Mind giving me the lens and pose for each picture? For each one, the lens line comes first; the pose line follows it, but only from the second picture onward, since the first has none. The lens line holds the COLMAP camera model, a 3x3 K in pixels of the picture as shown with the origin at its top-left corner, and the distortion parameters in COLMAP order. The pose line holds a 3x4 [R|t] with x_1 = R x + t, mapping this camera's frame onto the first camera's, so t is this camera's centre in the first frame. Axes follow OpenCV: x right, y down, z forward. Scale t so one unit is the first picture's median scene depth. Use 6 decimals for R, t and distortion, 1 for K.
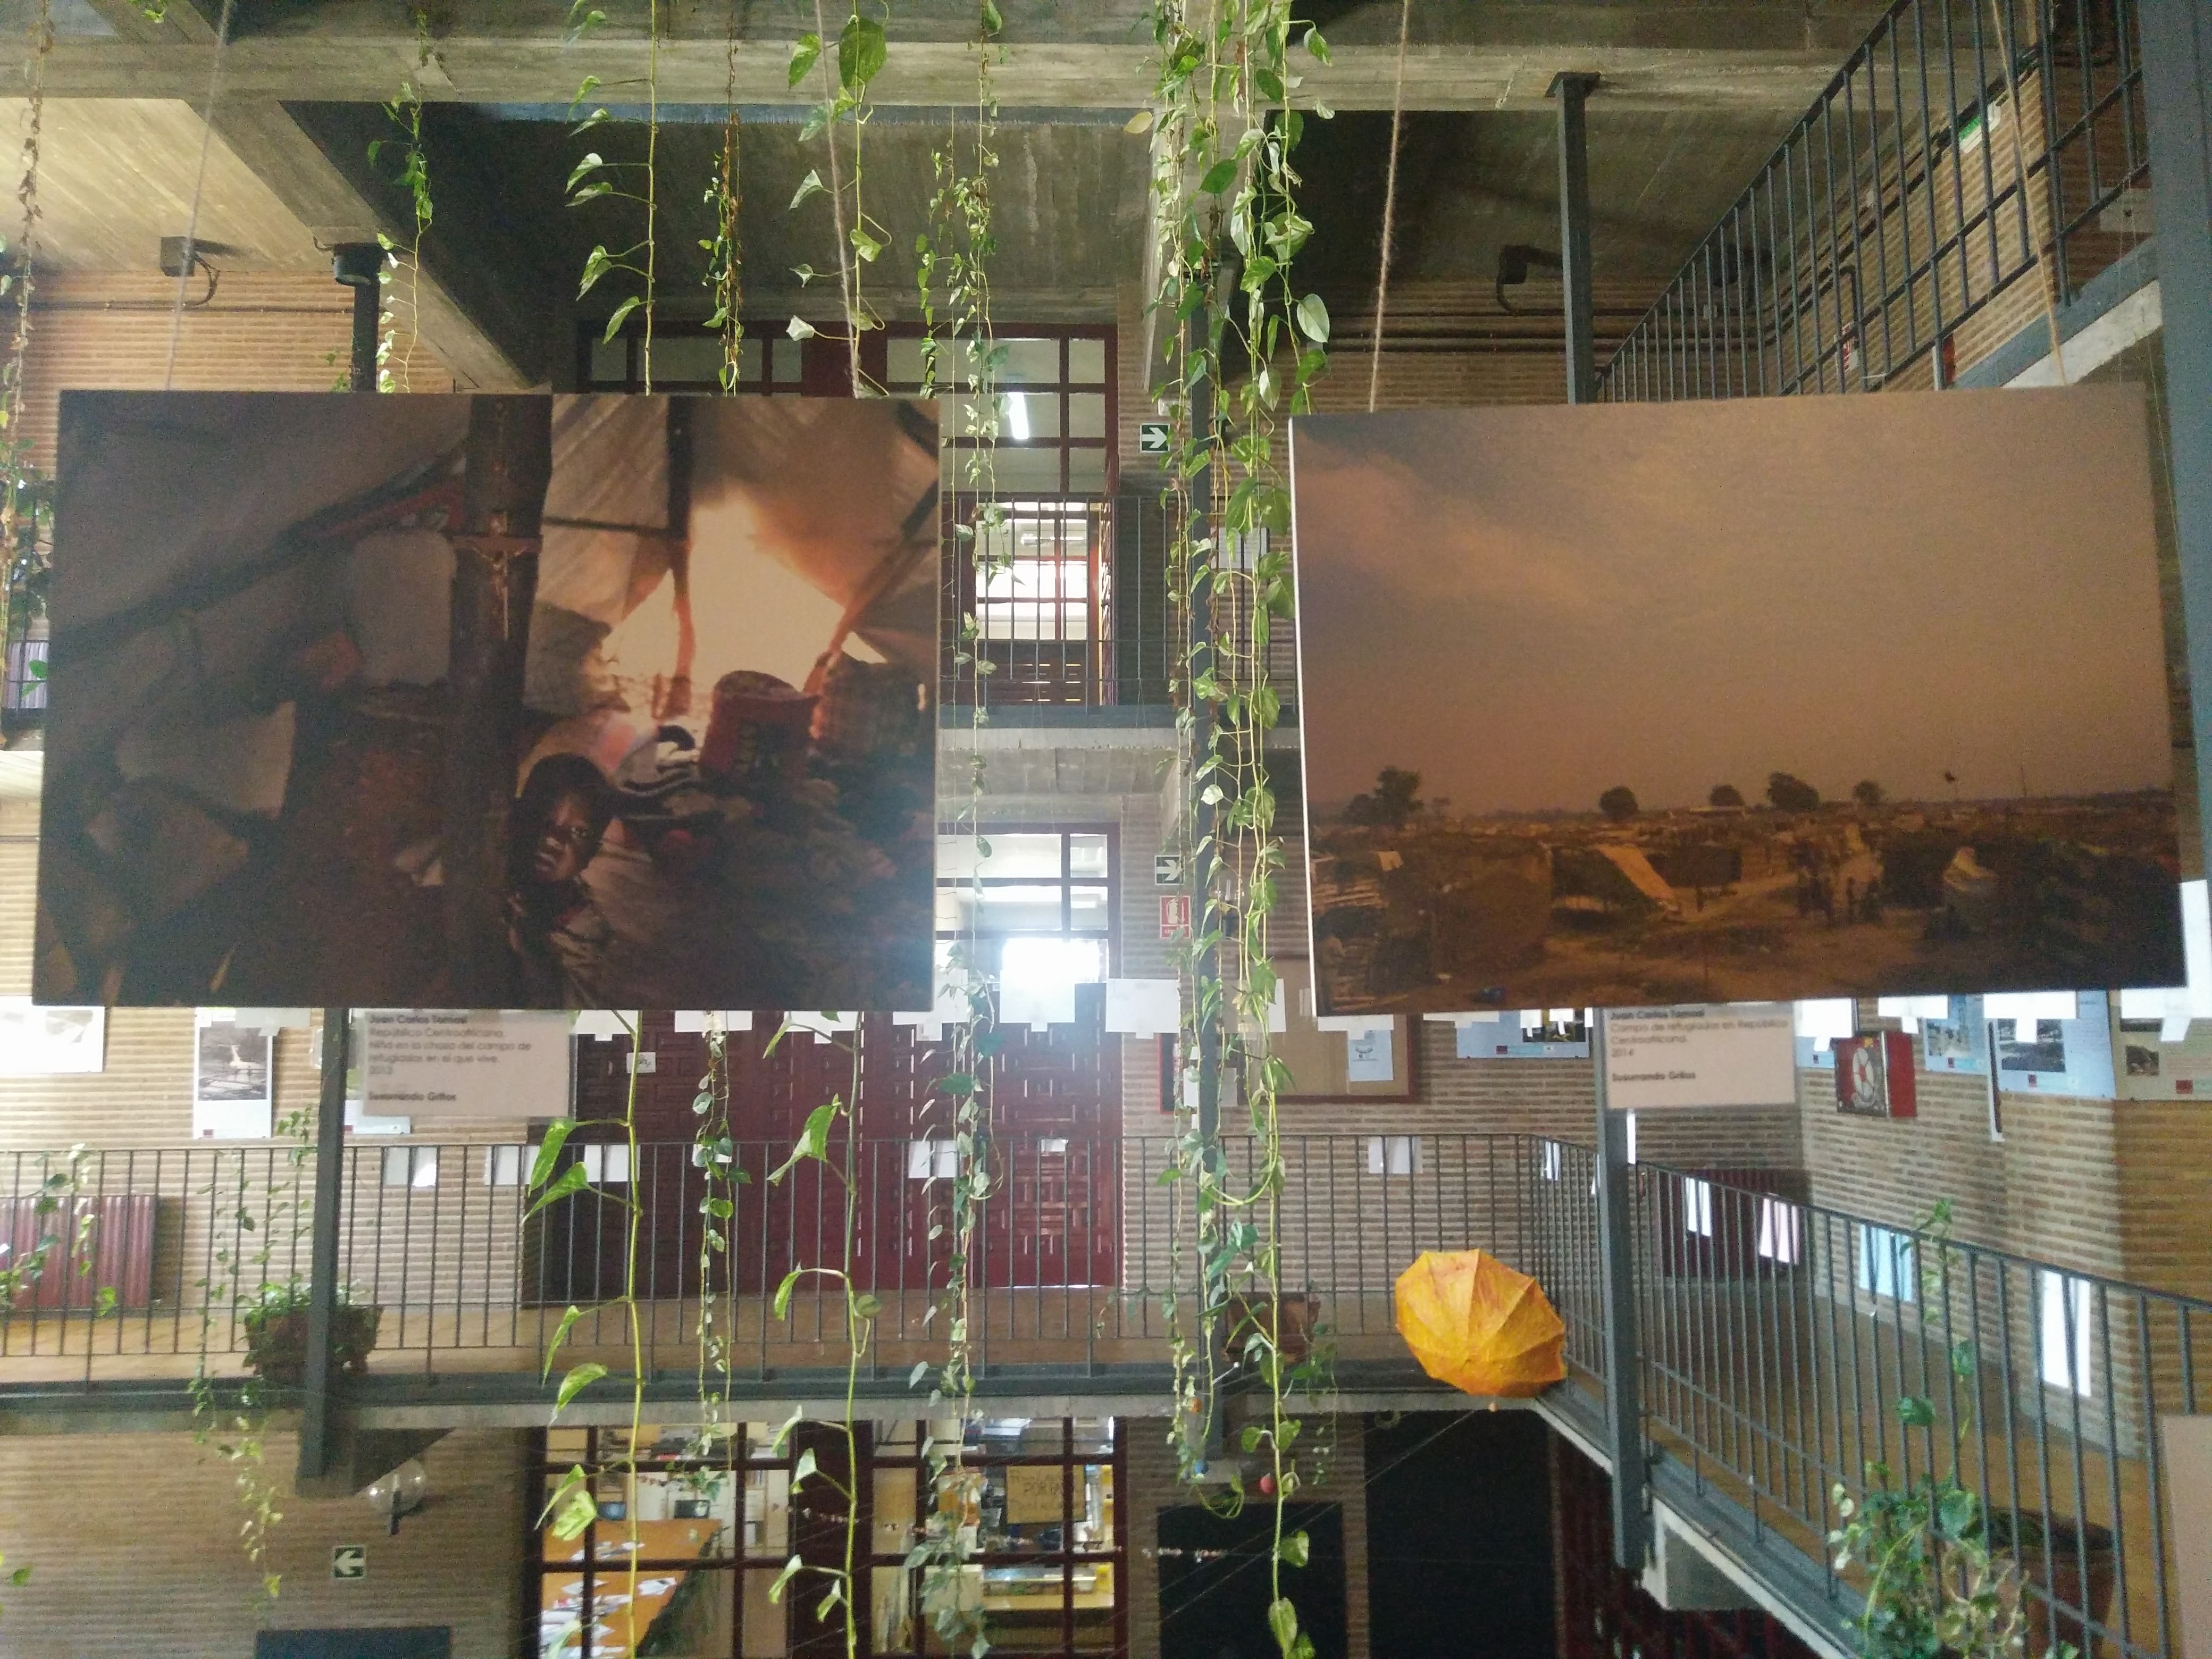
lens RADIAL K [[1693.7, 0, 1105.8], [0, 1693.7, 832.4], [0, 0, 1]] dist [0.004746, -0.006812]
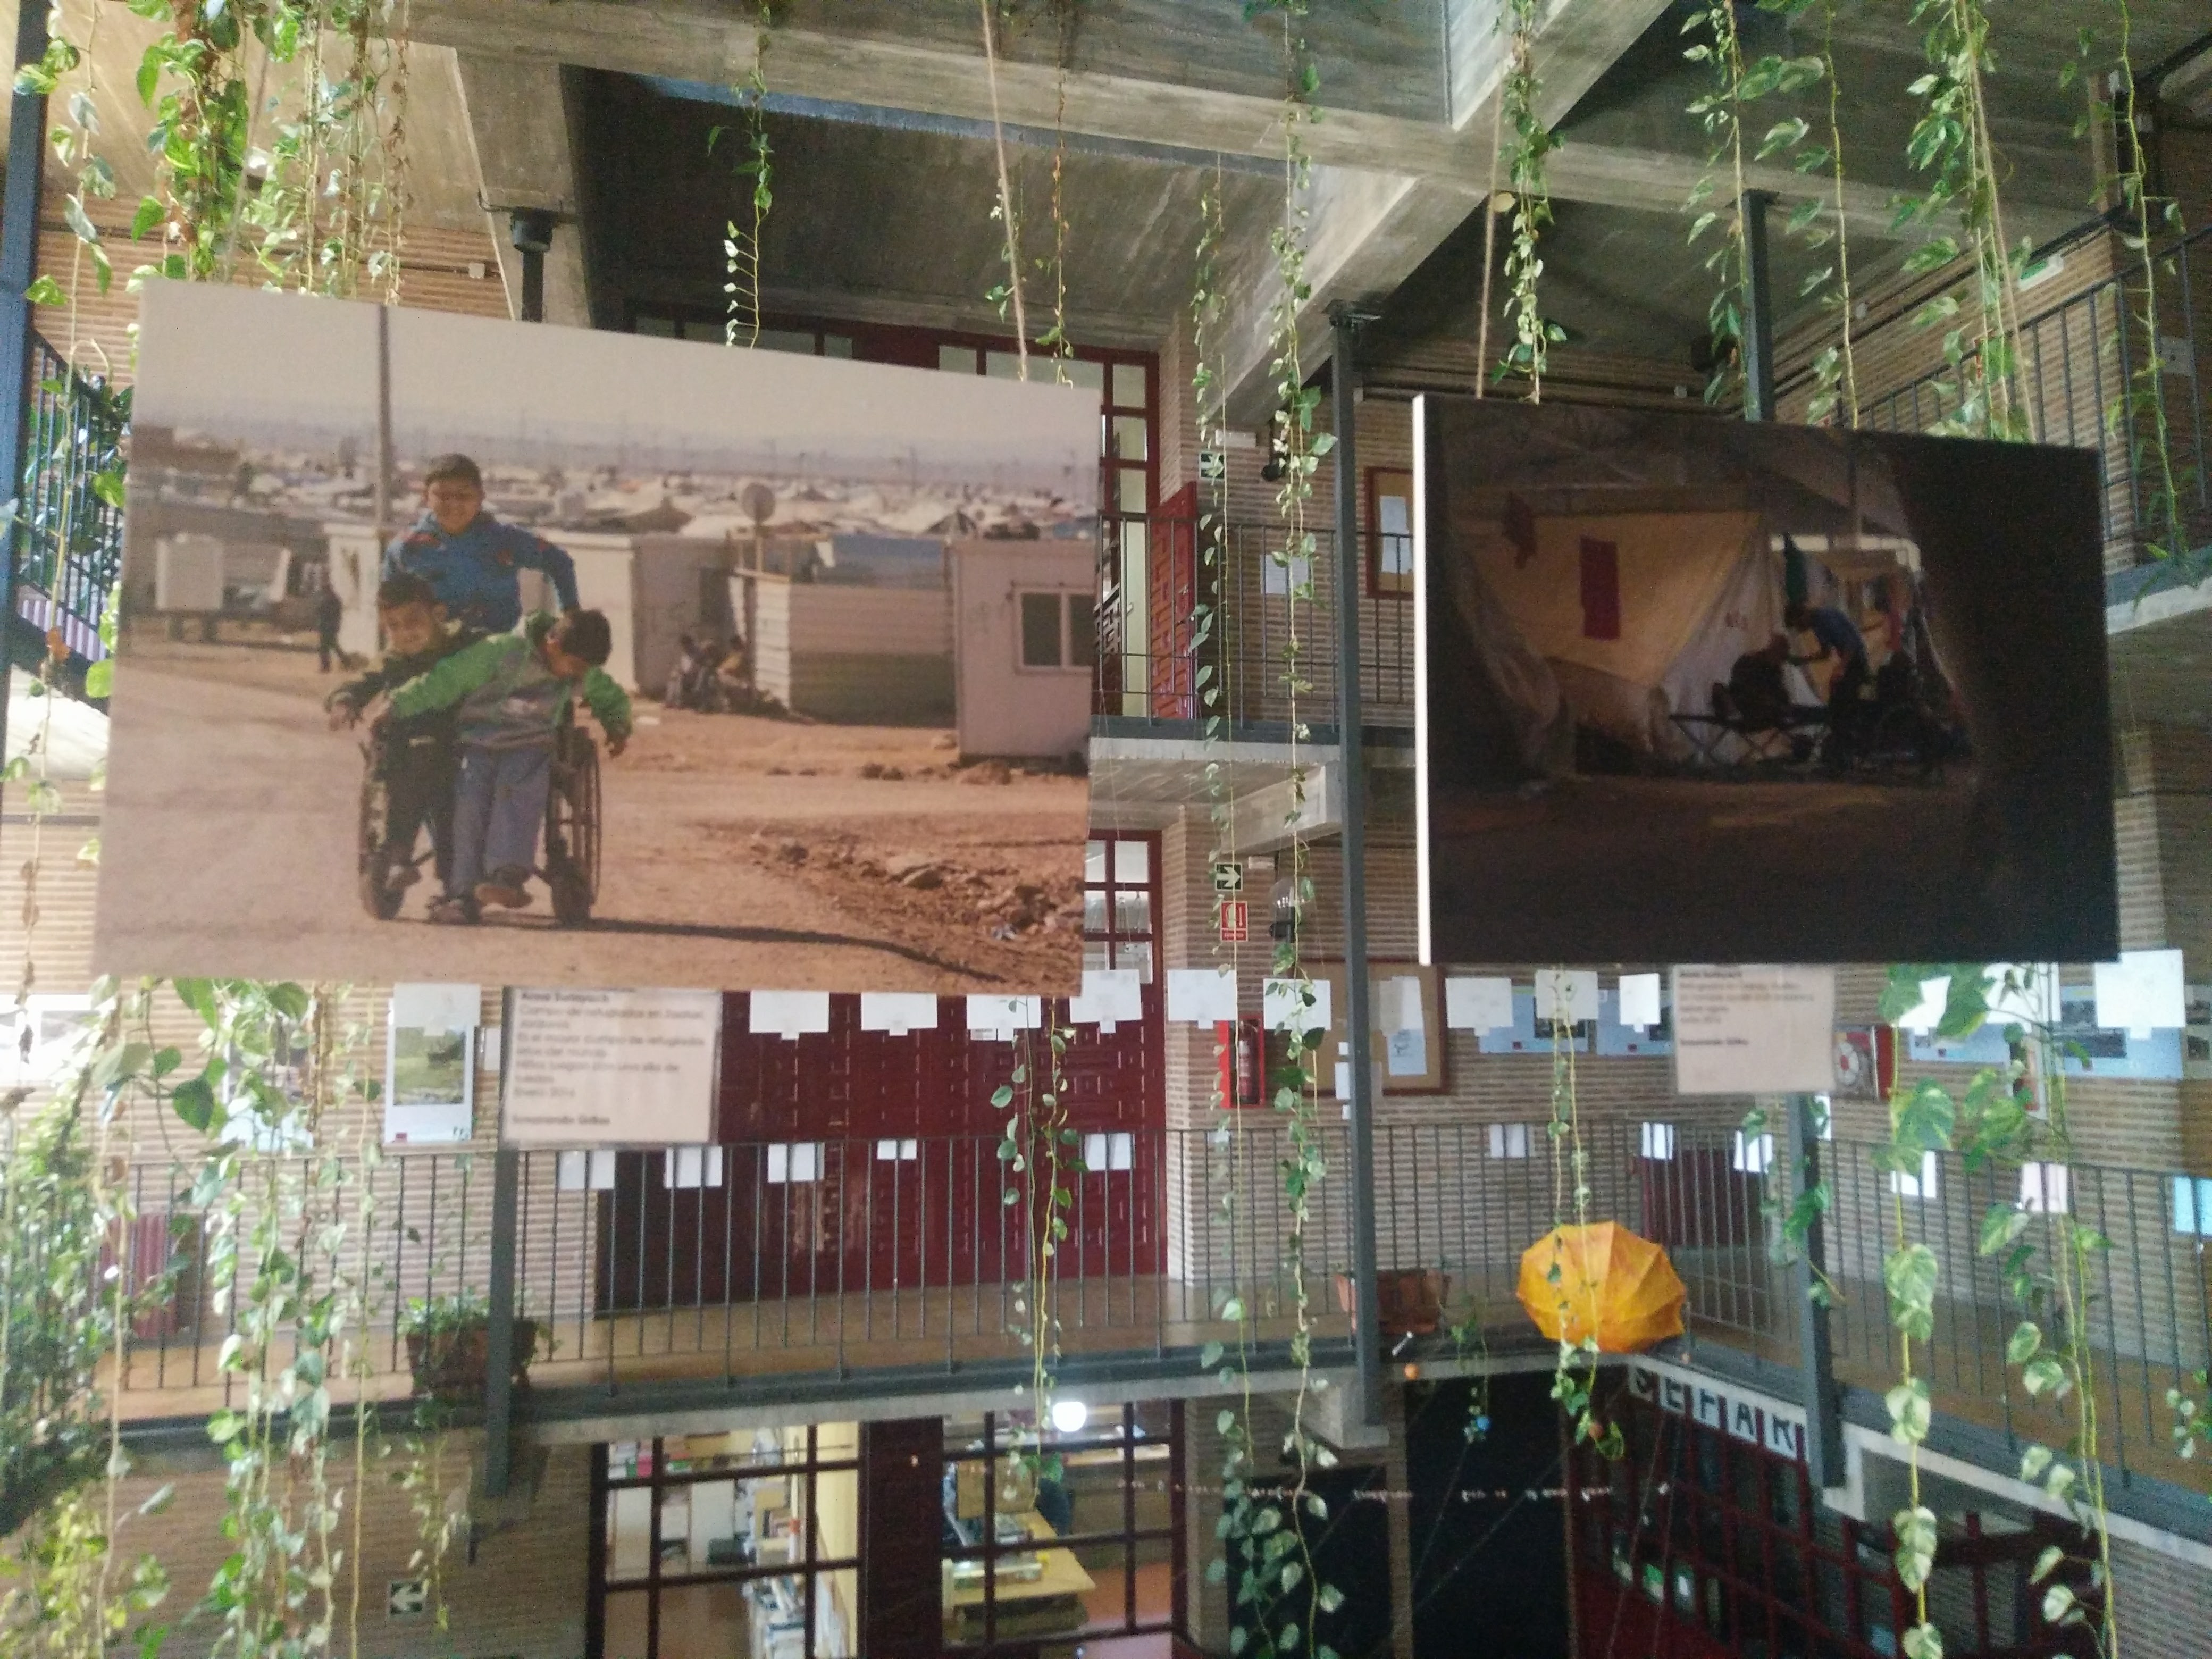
lens RADIAL K [[1684.6, 0, 1116.3], [0, 1684.6, 825.8], [0, 0, 1]] dist [0.008271, -0.009051]
pose [[0.971207, 0.025397, 0.236878, -0.352739], [-0.023597, 0.999667, -0.010433, 0.003860], [-0.237064, 0.004543, 0.971483, -0.005117]]
